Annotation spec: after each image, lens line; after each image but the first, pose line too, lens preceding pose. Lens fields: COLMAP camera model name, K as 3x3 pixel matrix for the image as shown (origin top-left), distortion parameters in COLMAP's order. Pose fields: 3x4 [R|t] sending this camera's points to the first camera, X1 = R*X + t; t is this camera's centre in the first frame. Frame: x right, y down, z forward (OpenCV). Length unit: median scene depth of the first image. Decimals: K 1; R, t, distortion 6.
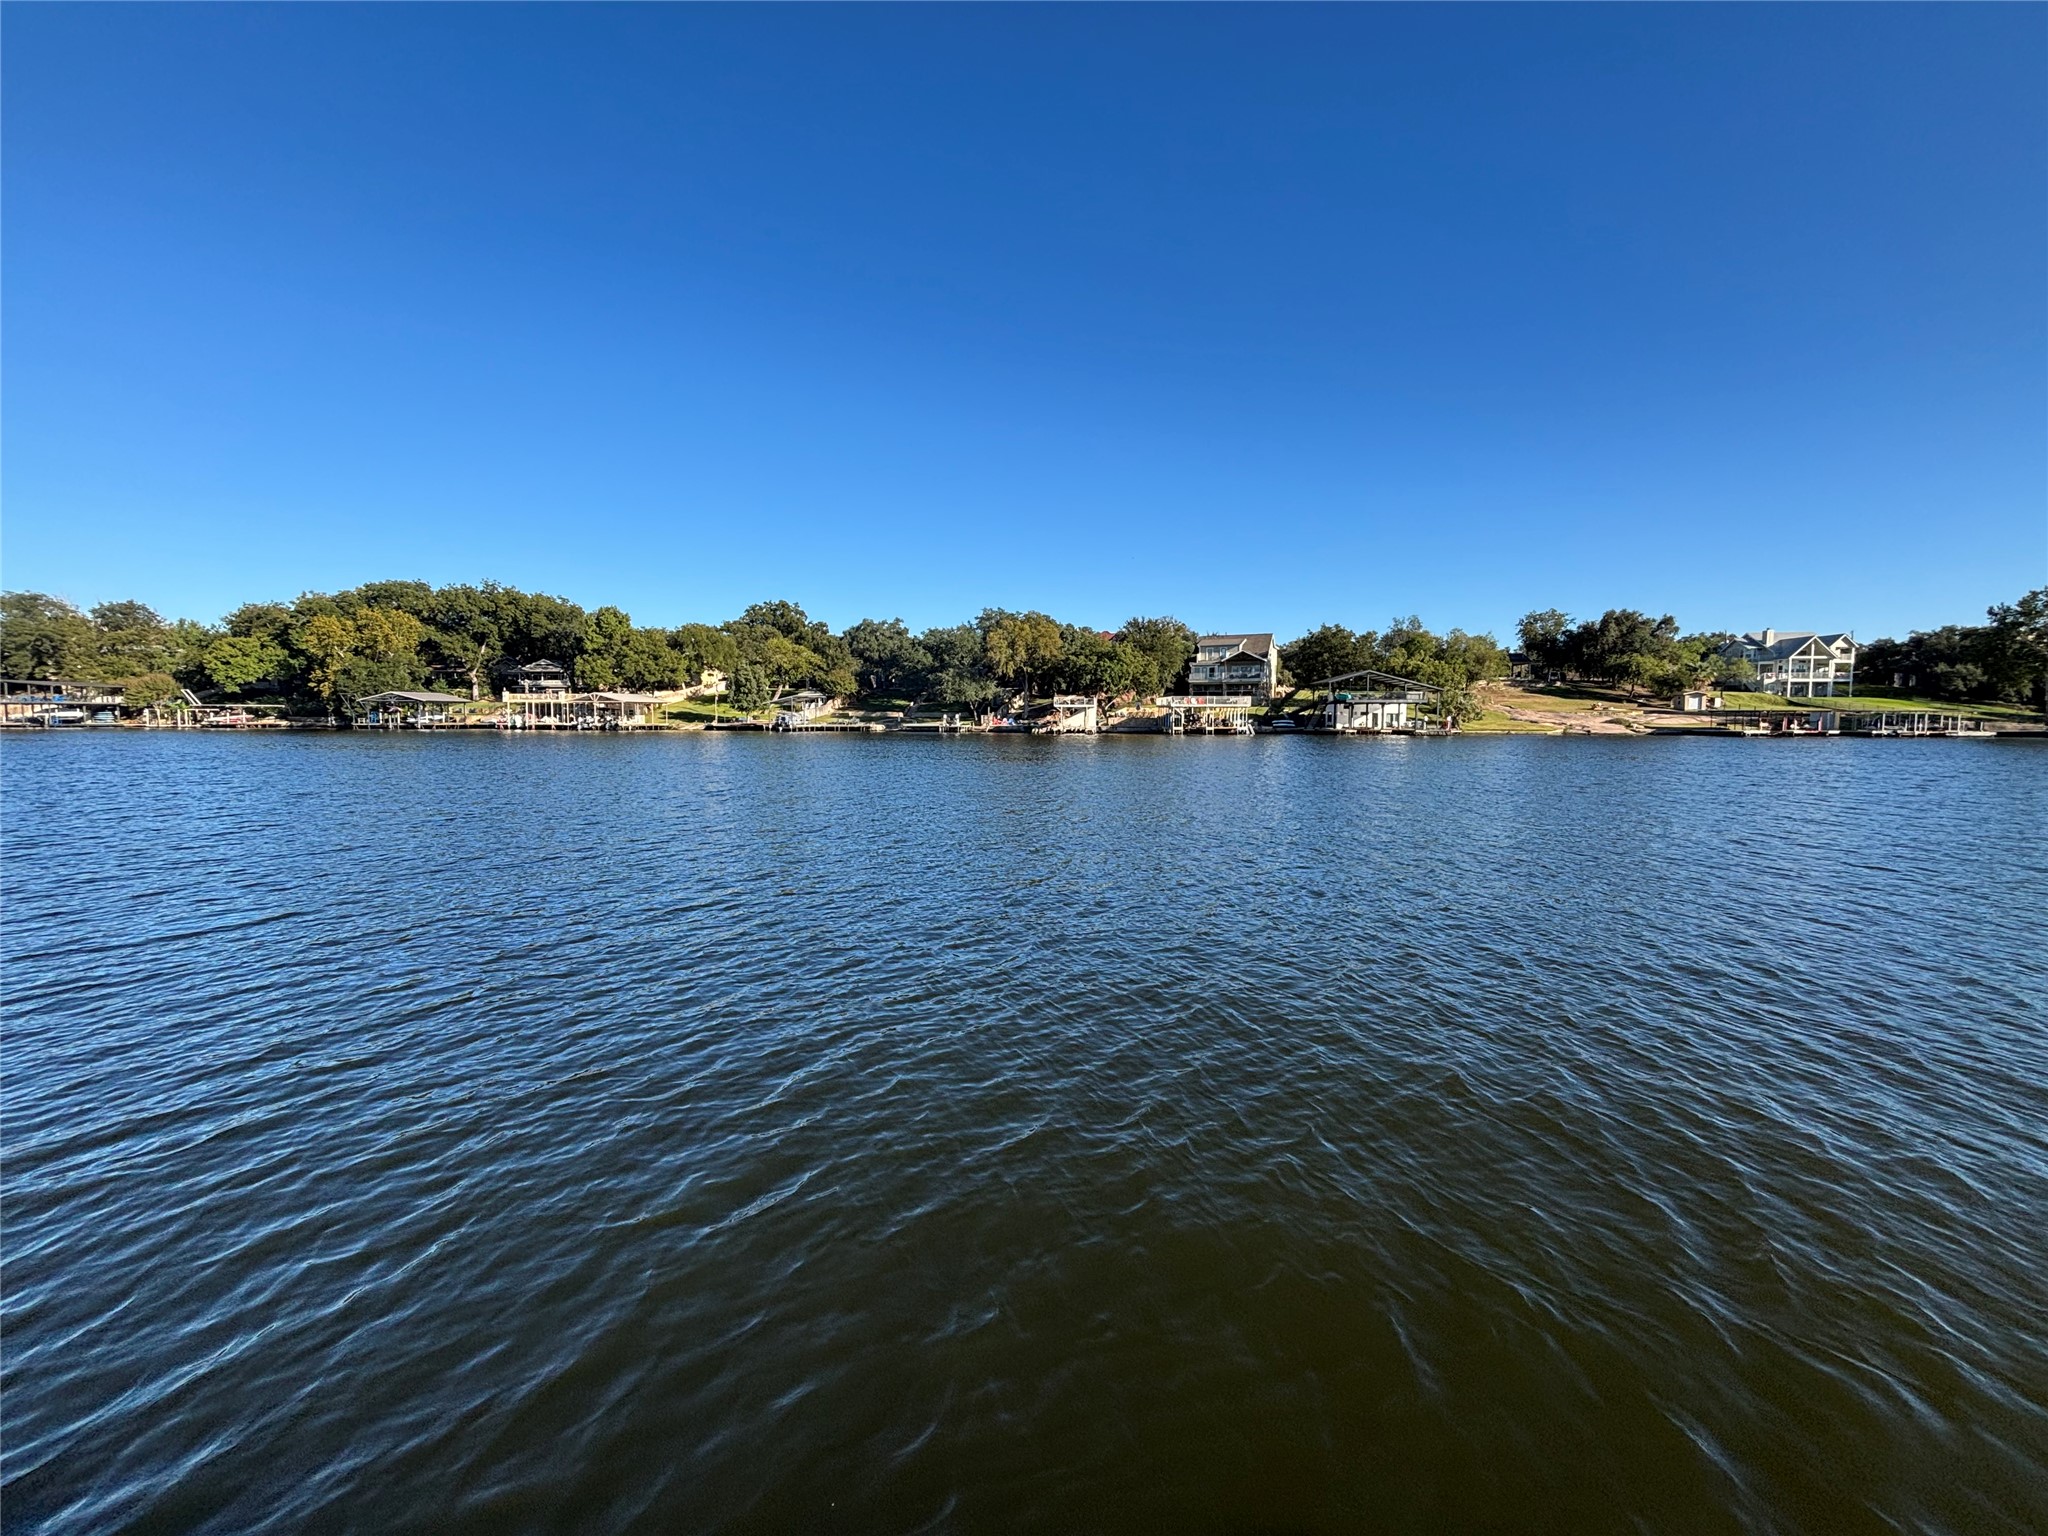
lens RADIAL K [[838.6, 0, 1024.0], [0, 838.6, 768.0], [0, 0, 1]] dist [0.000519, -0.000033]
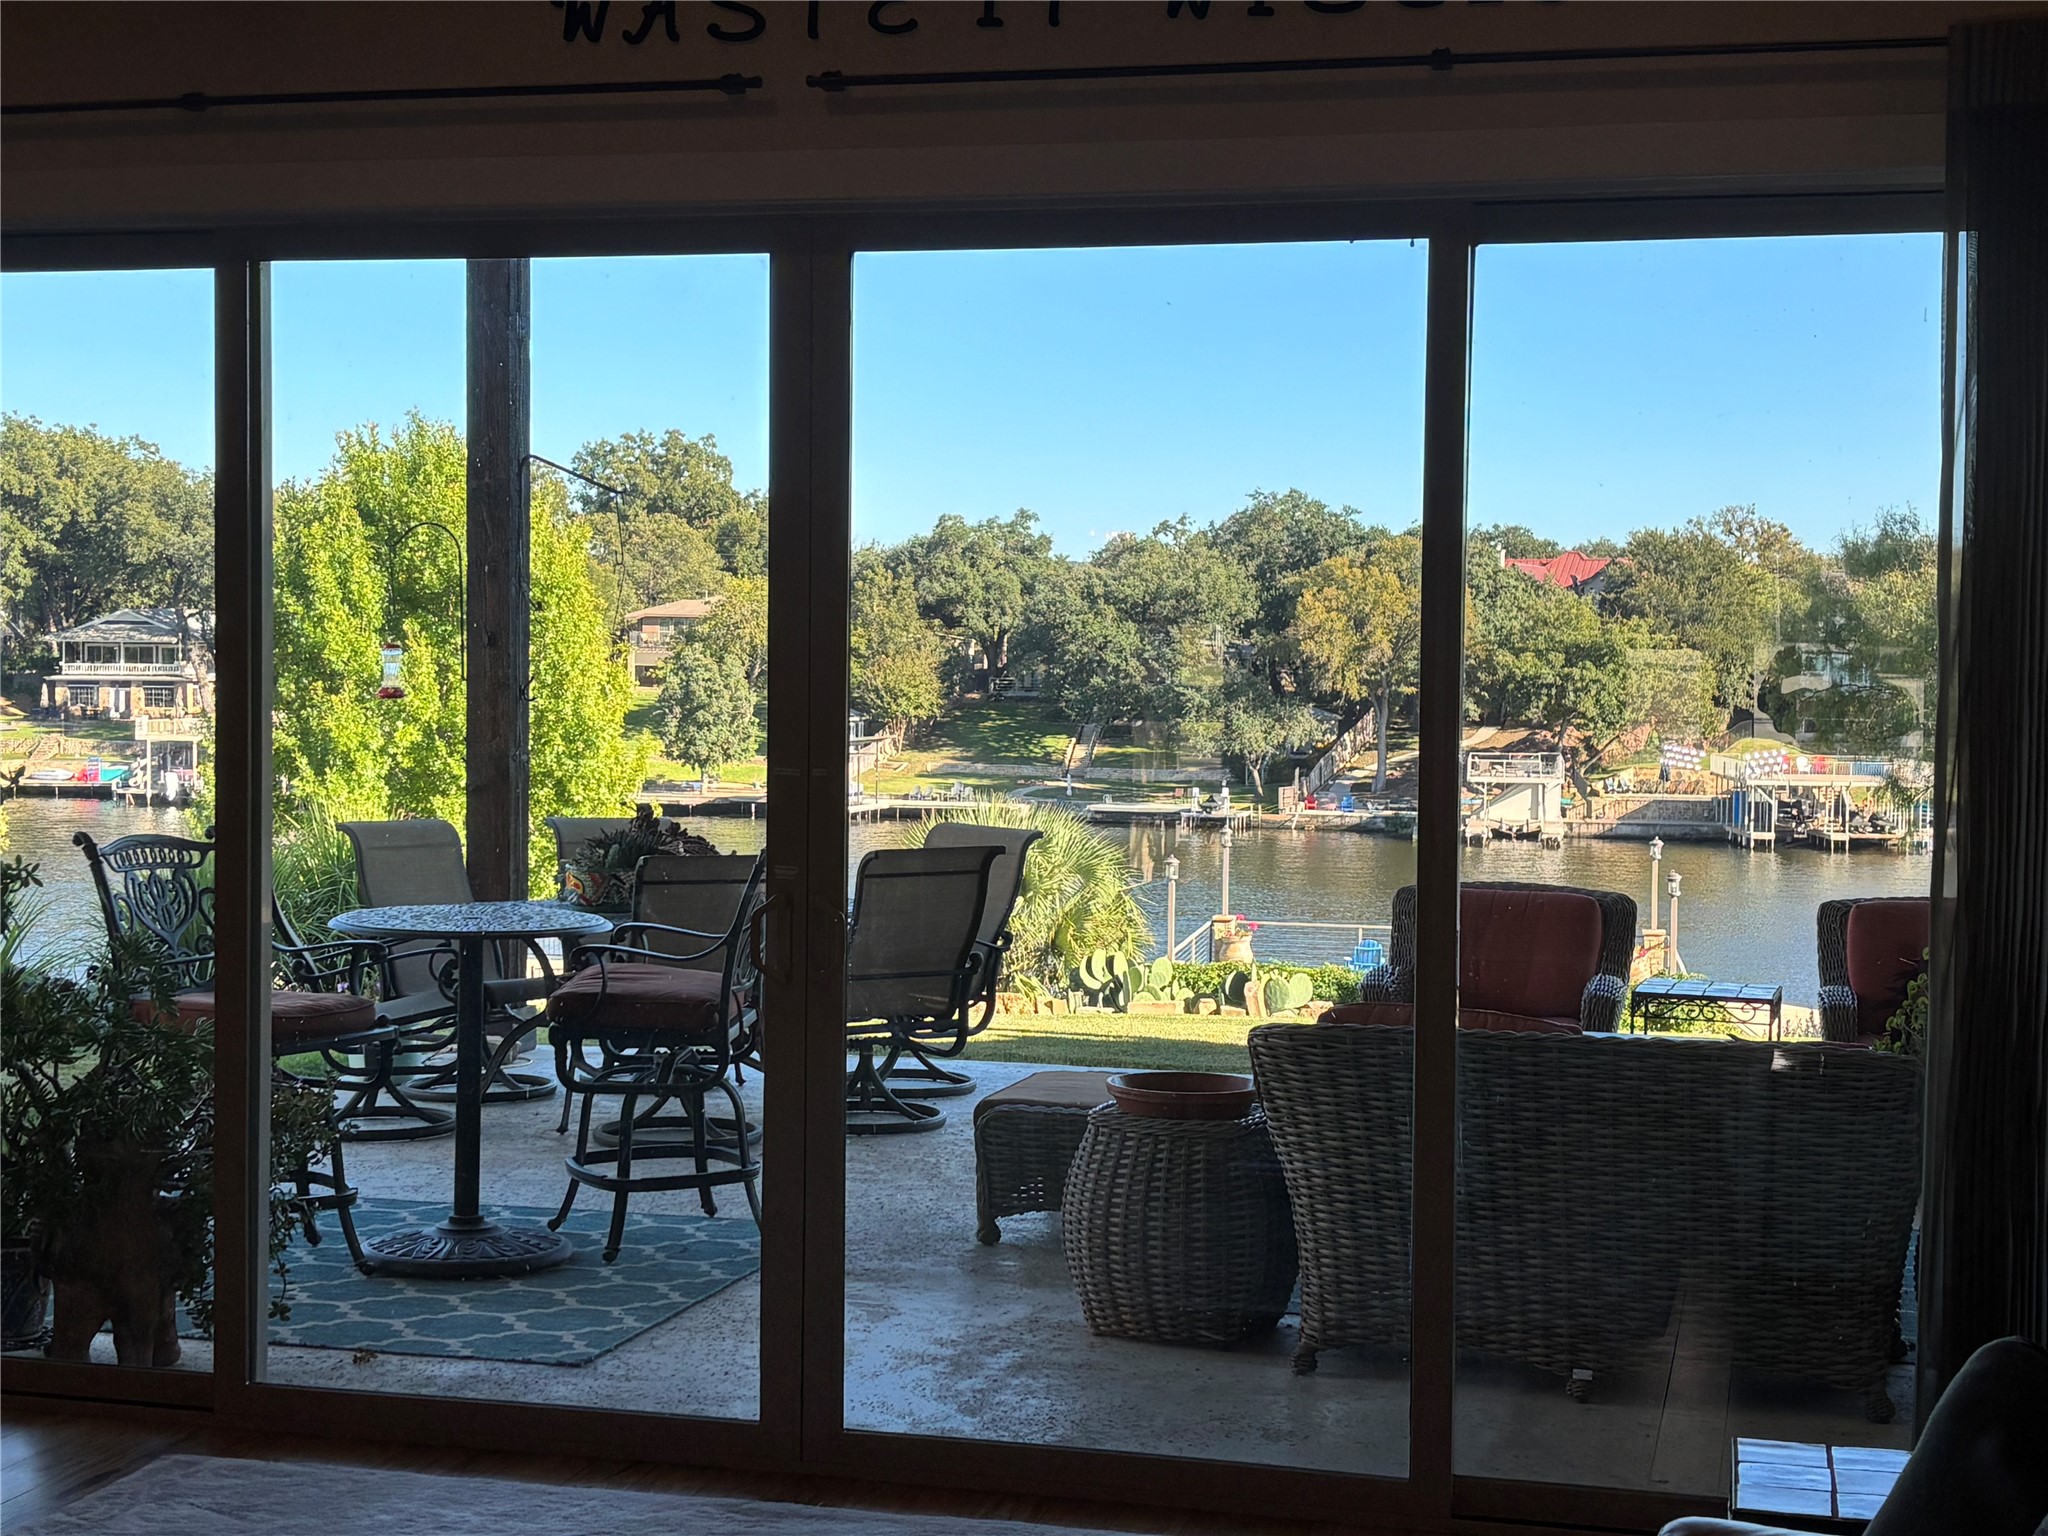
lens RADIAL K [[2966.5, 0, 1024.0], [0, 2966.5, 768.0], [0, 0, 1]] dist [-0.006630, -0.021818]
pose [[0.997604, 0.014031, -0.067742, -0.067433], [-0.016046, 0.999442, -0.029281, -0.025645], [0.067293, 0.030298, 0.997273, -0.403967]]
